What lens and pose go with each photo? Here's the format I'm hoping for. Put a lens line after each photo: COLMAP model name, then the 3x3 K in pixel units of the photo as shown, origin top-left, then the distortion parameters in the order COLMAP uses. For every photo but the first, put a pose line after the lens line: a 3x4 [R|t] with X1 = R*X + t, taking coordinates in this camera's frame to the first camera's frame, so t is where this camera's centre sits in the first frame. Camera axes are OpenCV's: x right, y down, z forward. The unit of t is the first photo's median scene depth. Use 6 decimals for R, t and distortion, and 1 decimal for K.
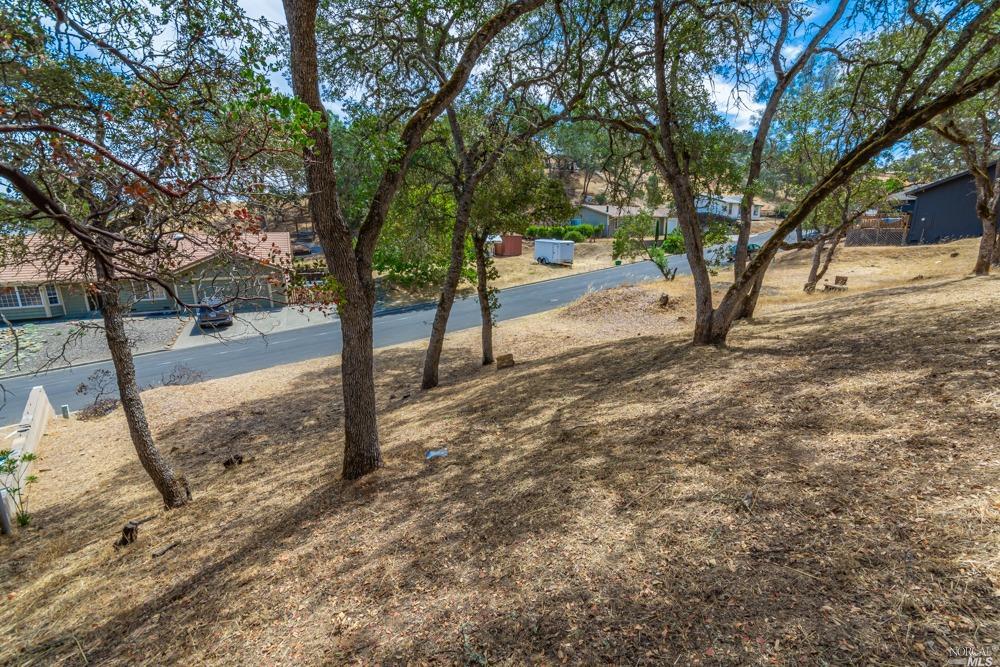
lens RADIAL K [[443.1, 0, 500.0], [0, 443.1, 333.5], [0, 0, 1]] dist [0.001485, 0.000242]
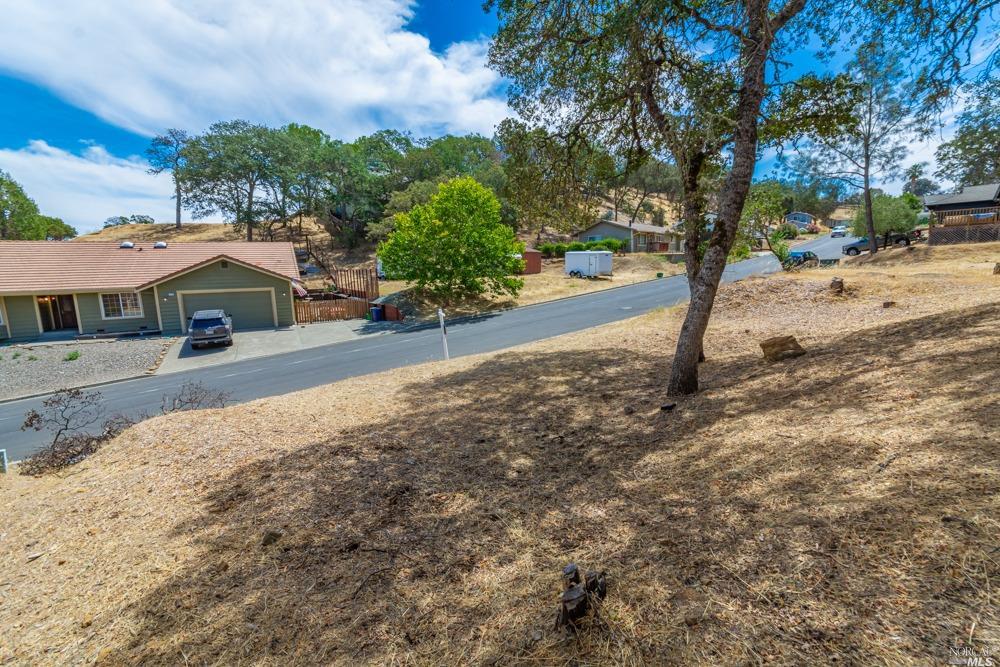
lens RADIAL K [[443.1, 0, 500.0], [0, 443.1, 333.5], [0, 0, 1]] dist [0.001485, 0.000242]
pose [[0.997940, -0.019050, 0.061265, -0.175696], [0.023818, 0.996664, -0.078057, 0.034737], [-0.059574, 0.079355, 0.995065, 0.180881]]
